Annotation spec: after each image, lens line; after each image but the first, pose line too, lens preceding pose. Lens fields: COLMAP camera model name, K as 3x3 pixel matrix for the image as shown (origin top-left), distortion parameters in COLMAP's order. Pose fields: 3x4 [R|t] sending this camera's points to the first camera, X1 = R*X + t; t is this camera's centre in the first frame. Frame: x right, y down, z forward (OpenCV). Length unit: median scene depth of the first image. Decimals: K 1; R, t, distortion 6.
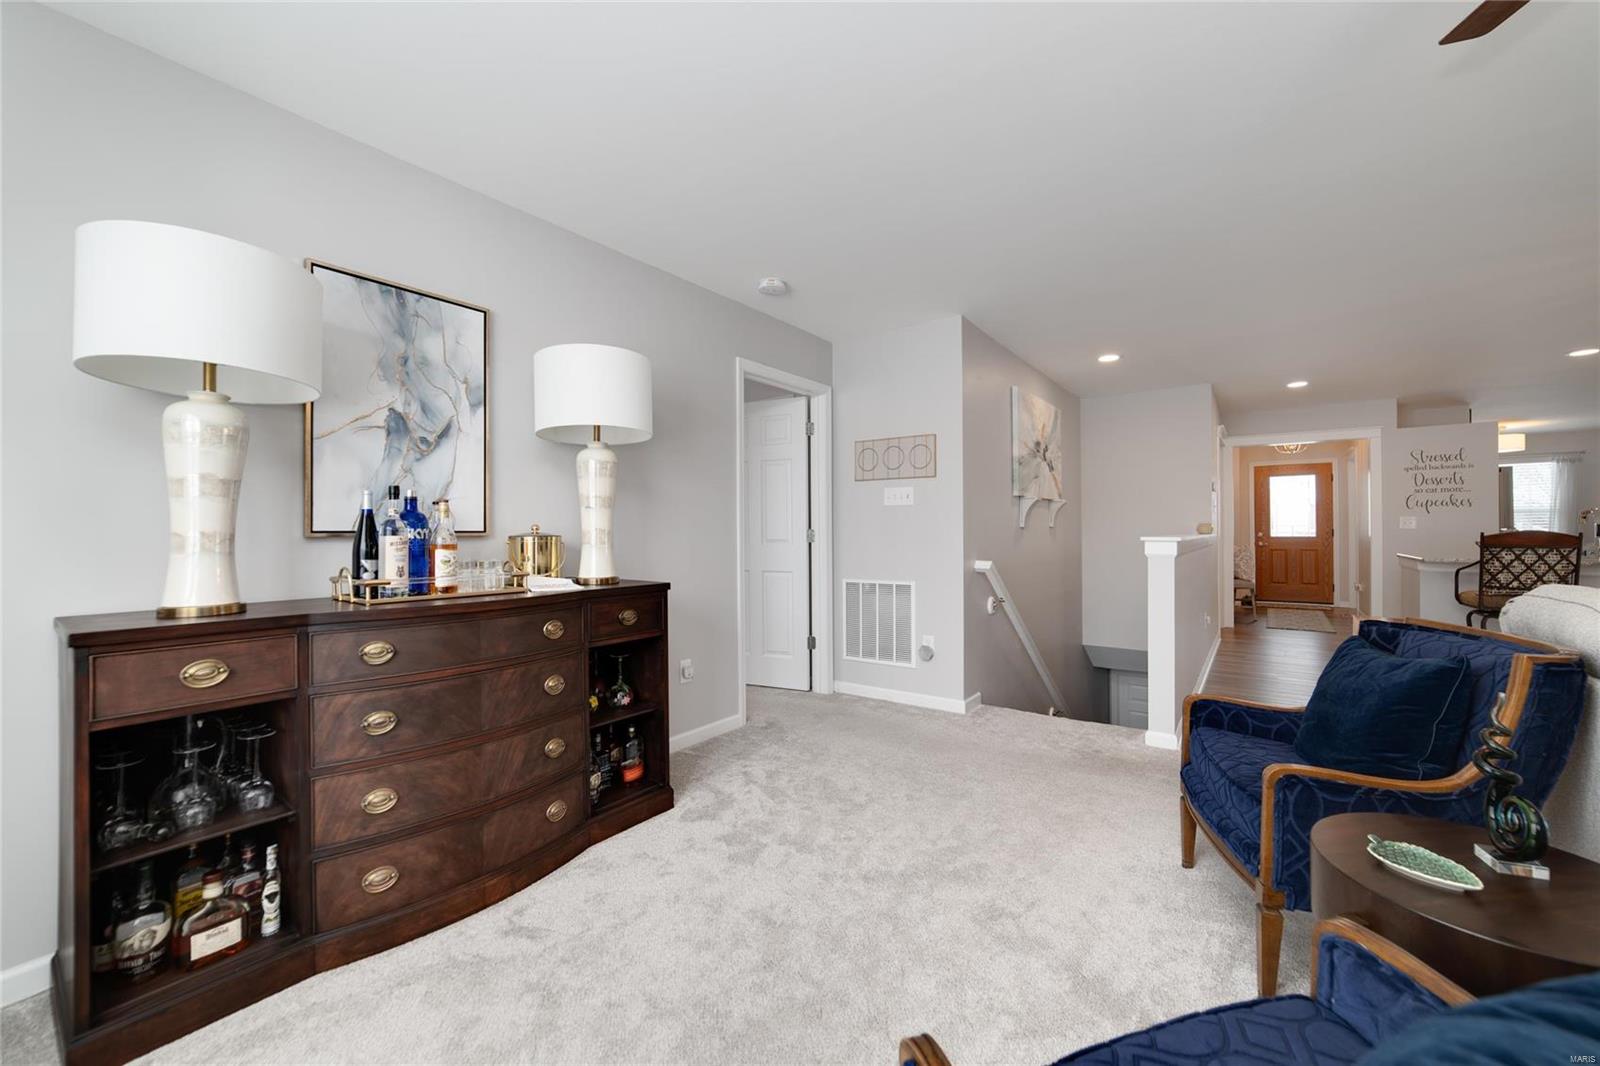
lens RADIAL K [[621.5, 0, 812.6], [0, 621.5, 526.1], [0, 0, 1]] dist [-0.012849, 0.001687]
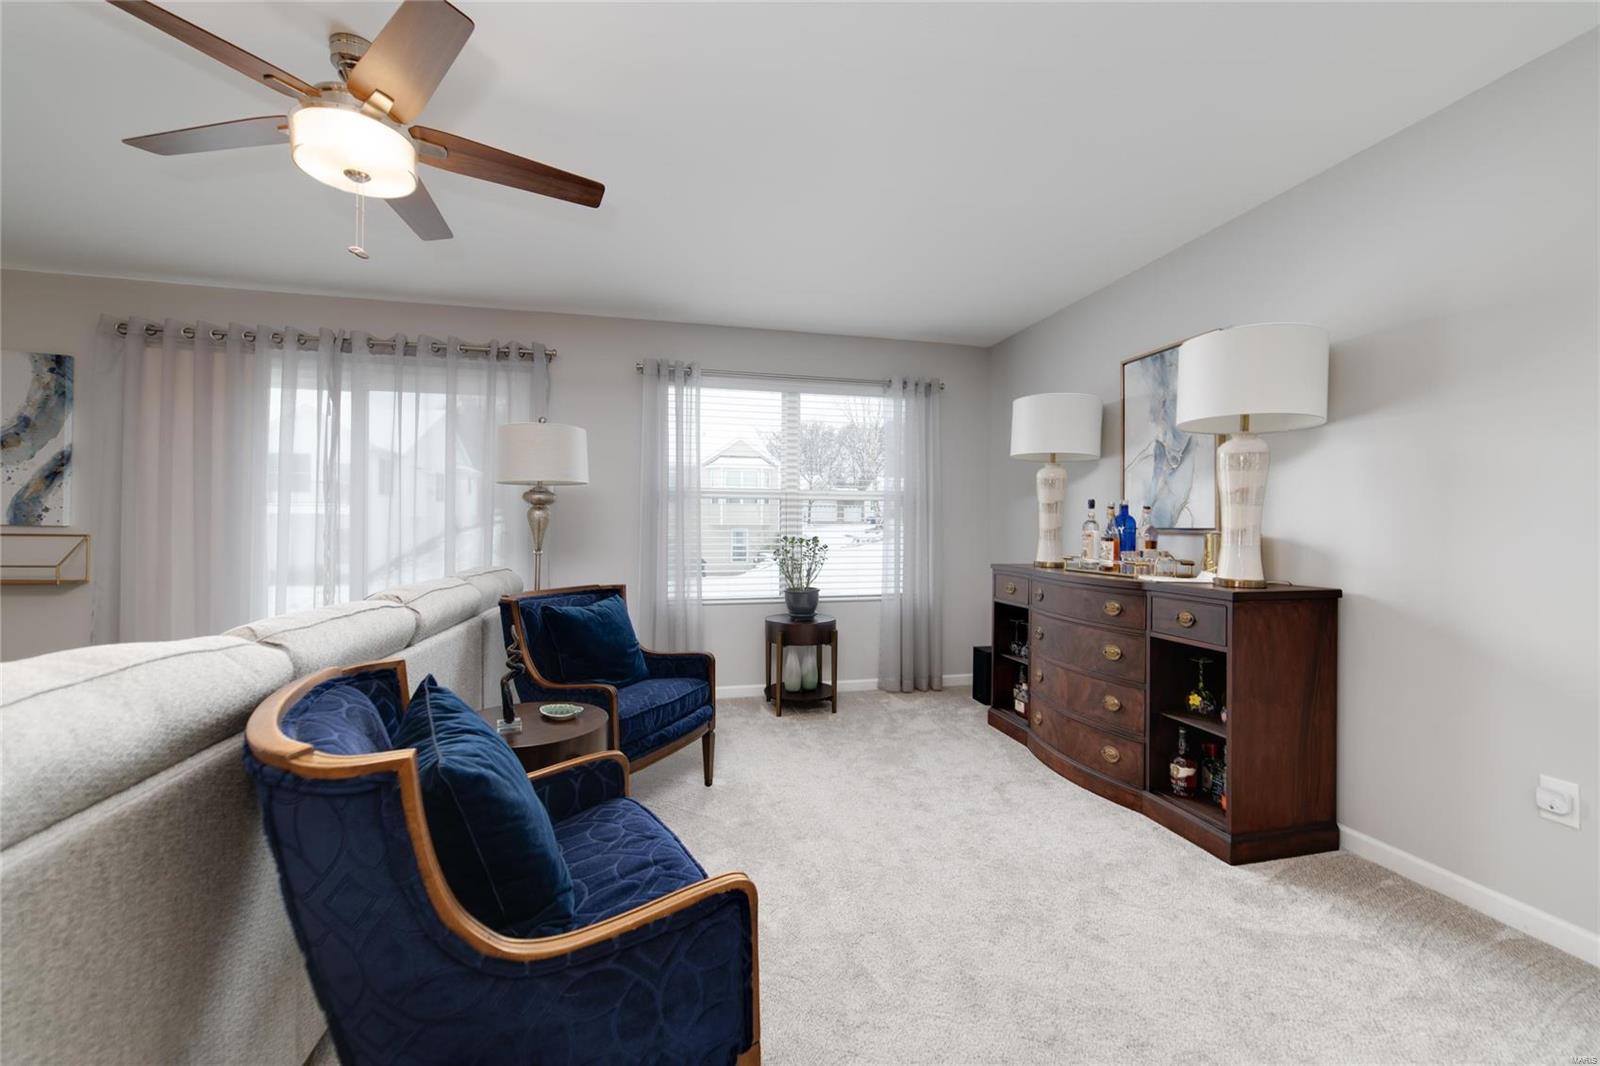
lens RADIAL K [[621.5, 0, 787.0], [0, 621.5, 524.7], [0, 0, 1]] dist [-0.012849, 0.001687]
pose [[-0.653901, -0.000359, -0.756580, 0.487900], [0.004835, 0.999977, -0.004654, 0.000685], [0.756565, -0.006702, -0.653885, 0.678987]]
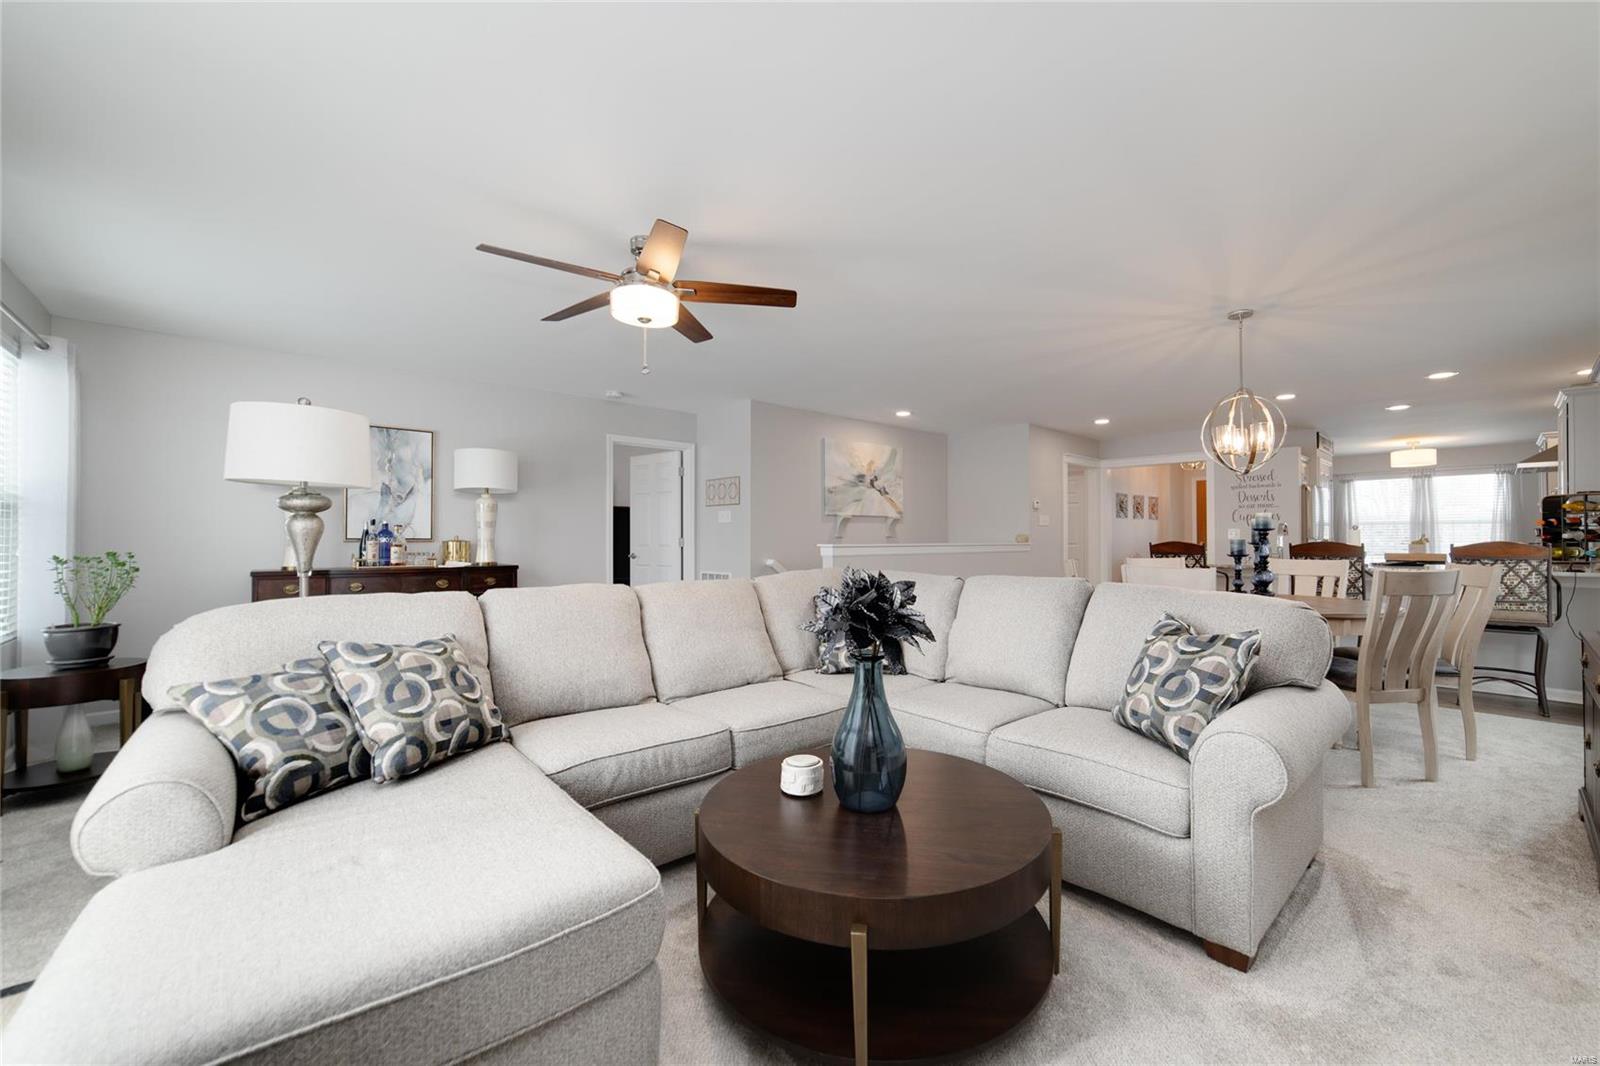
lens RADIAL K [[621.5, 0, 828.6], [0, 621.5, 532.6], [0, 0, 1]] dist [-0.012849, 0.001687]
pose [[0.979109, 0.003539, -0.203307, 0.710081], [-0.003351, 0.999994, 0.001269, -0.011321], [0.203311, -0.000561, 0.979114, -0.450473]]
